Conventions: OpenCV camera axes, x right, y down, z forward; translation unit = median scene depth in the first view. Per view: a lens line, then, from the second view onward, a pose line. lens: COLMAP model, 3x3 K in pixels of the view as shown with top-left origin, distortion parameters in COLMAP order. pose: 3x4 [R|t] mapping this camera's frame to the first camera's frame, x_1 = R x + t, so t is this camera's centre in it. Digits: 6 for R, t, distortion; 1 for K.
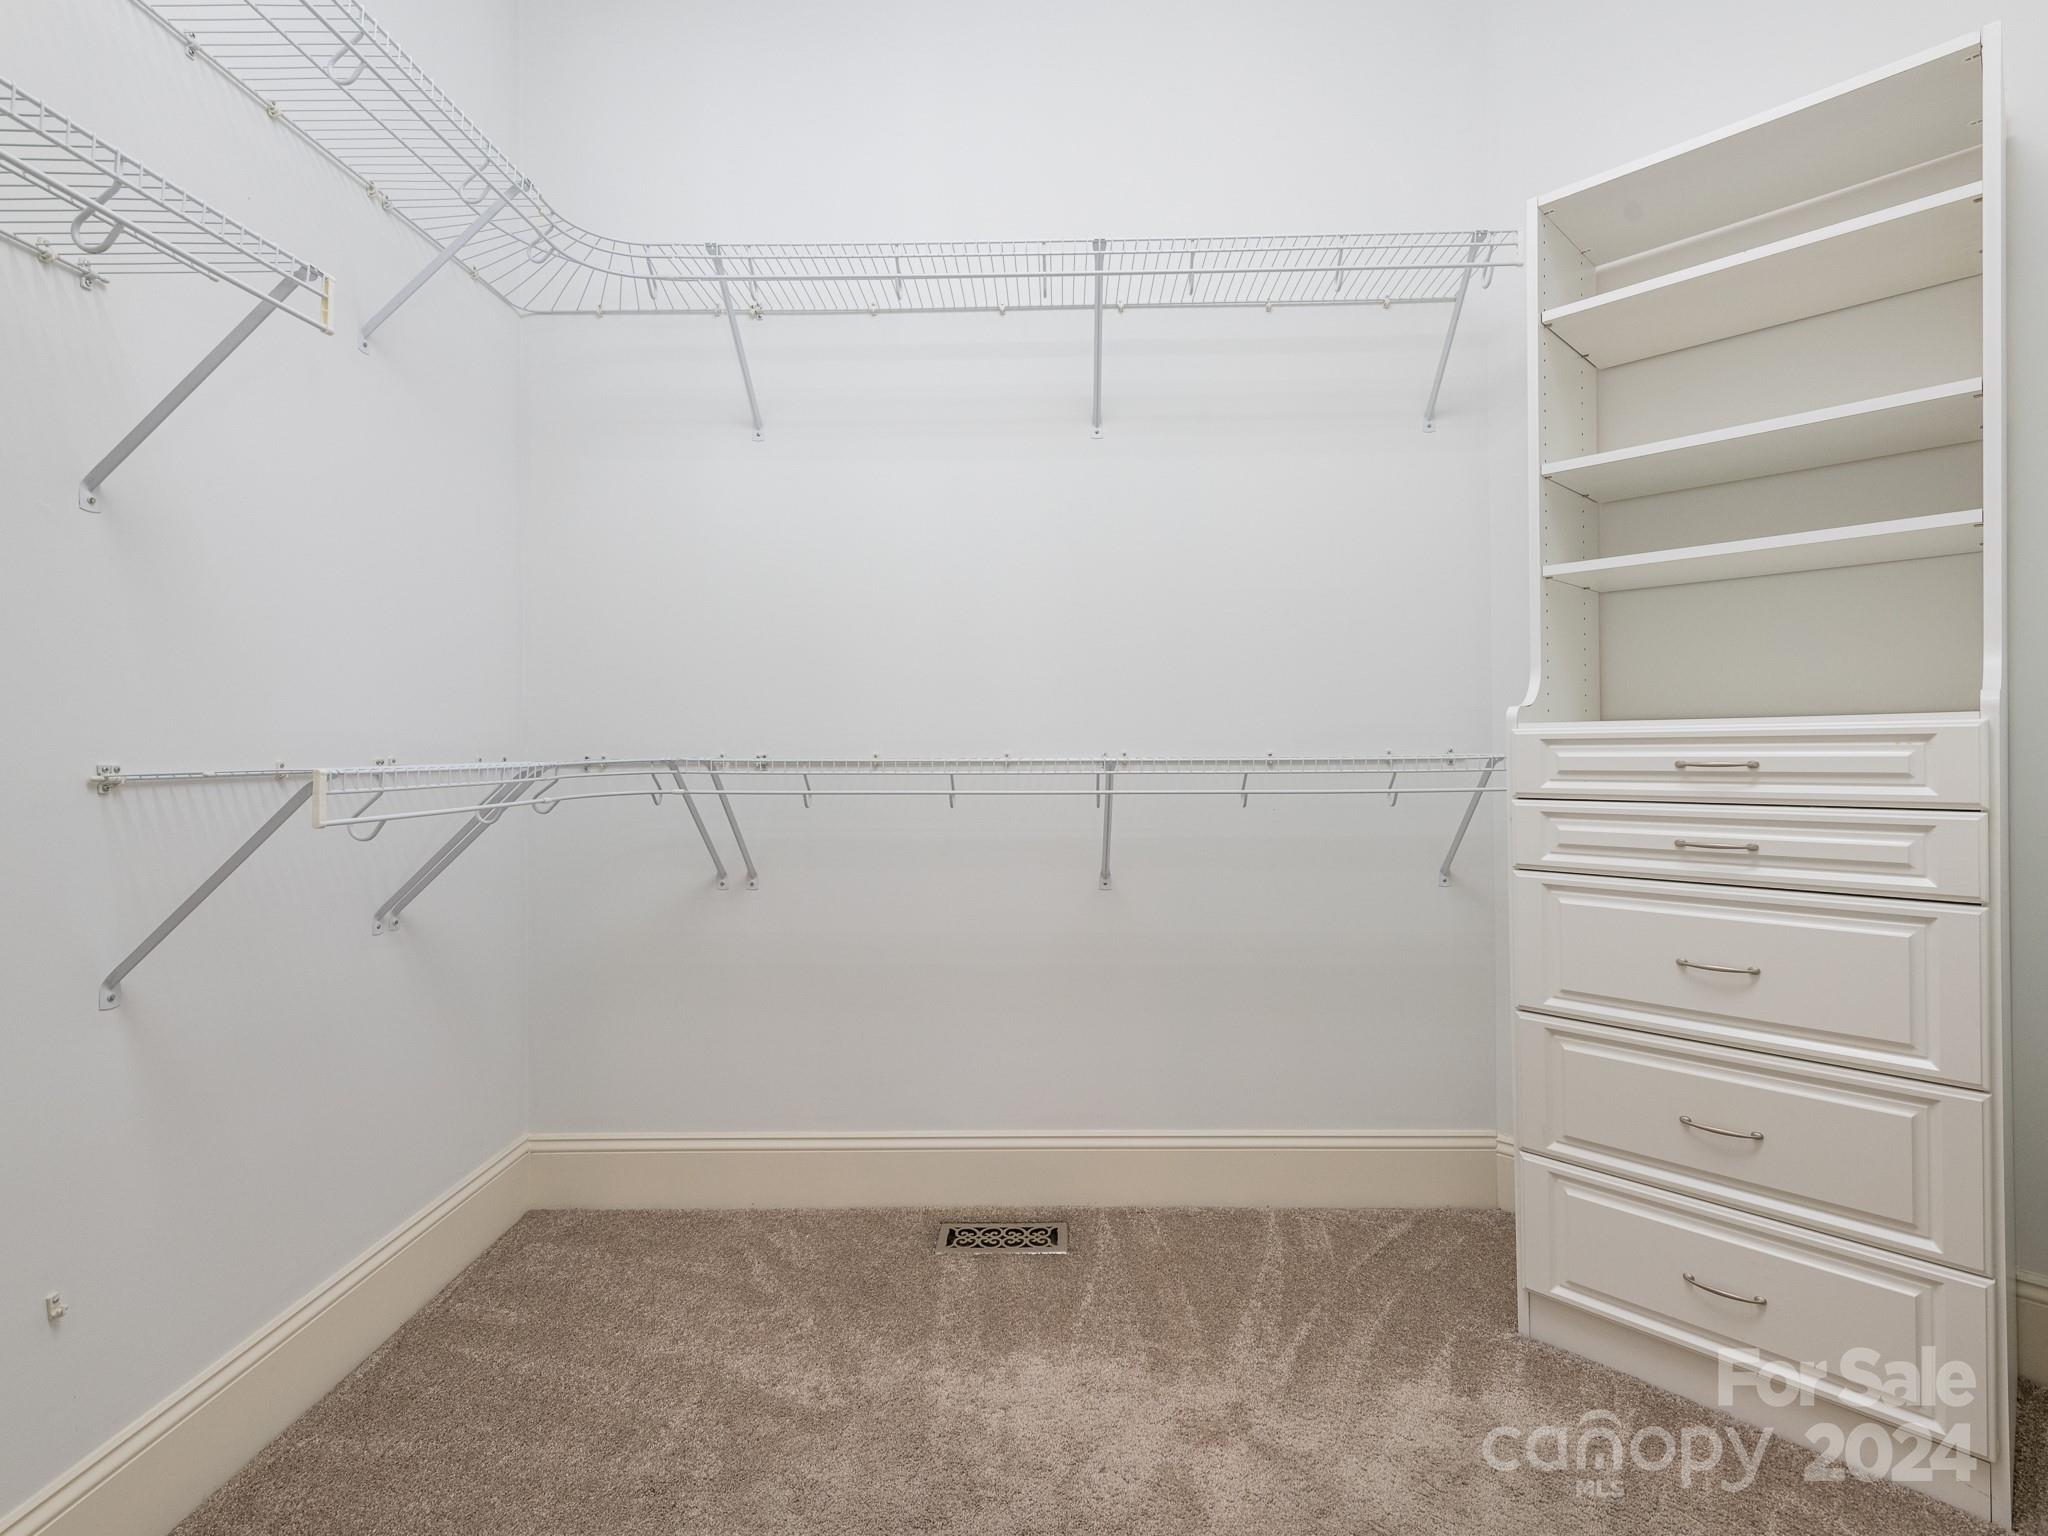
lens RADIAL K [[1074.9, 0, 1024.0], [0, 1074.9, 768.0], [0, 0, 1]] dist [-0.024189, -0.001069]
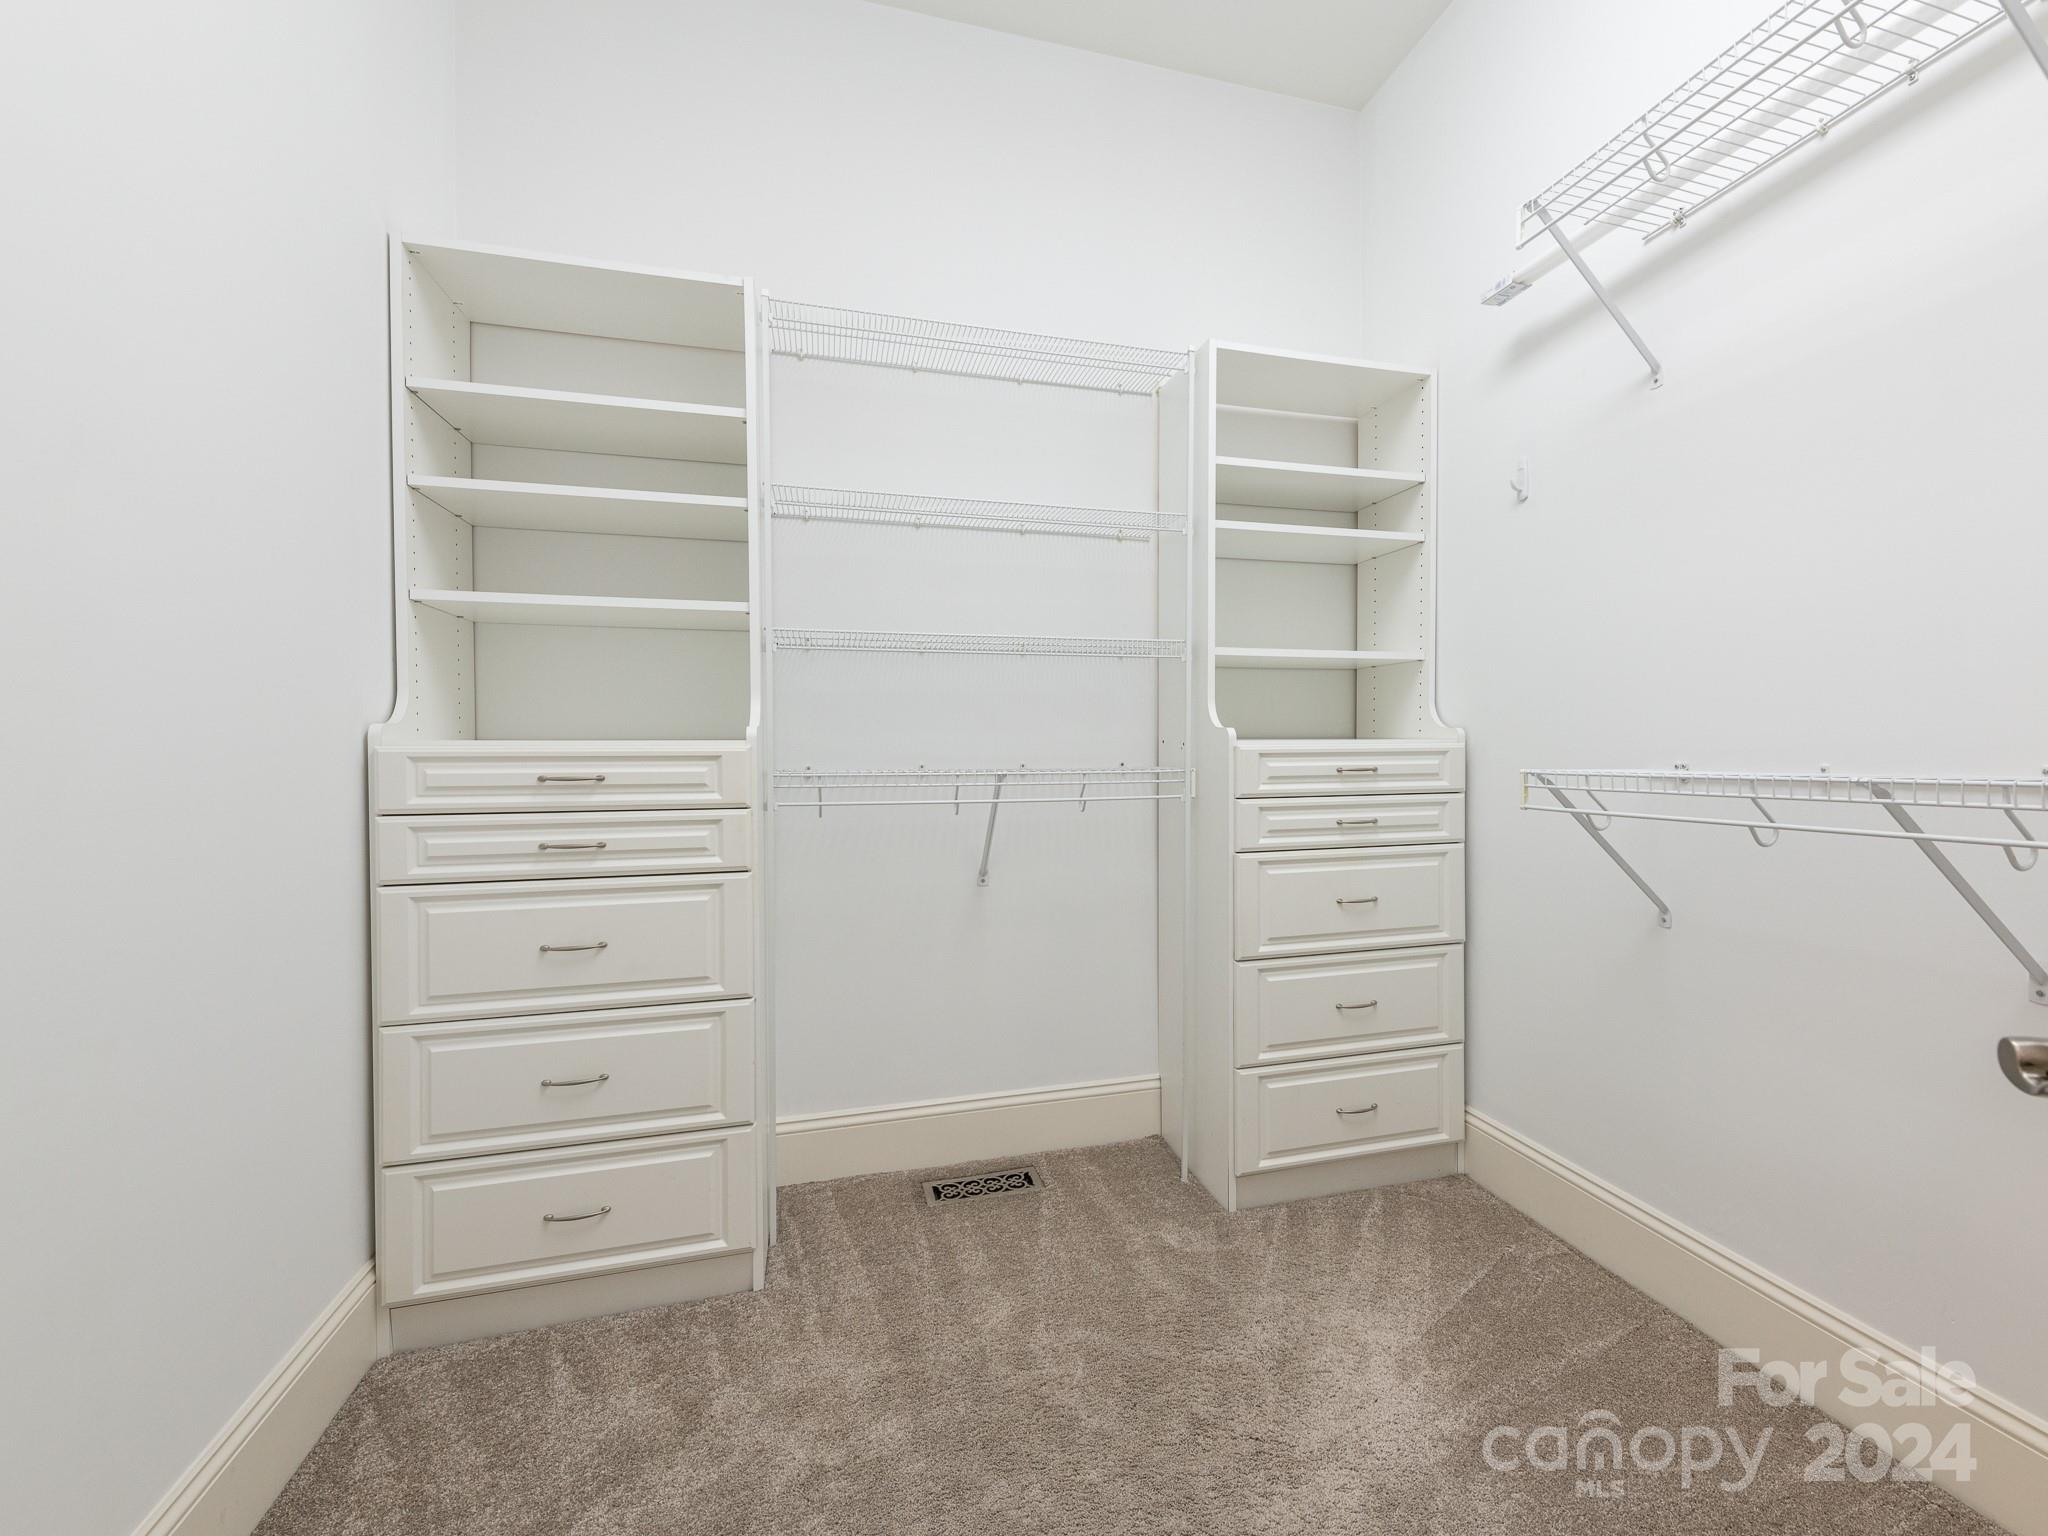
lens RADIAL K [[909.4, 0, 1024.0], [0, 909.4, 768.0], [0, 0, 1]] dist [0.013666, 0.000022]
pose [[0.403600, -0.001874, 0.914934, -0.104017], [0.017450, 0.999832, -0.005650, -0.001012], [-0.914769, 0.018246, 0.403565, 0.124135]]
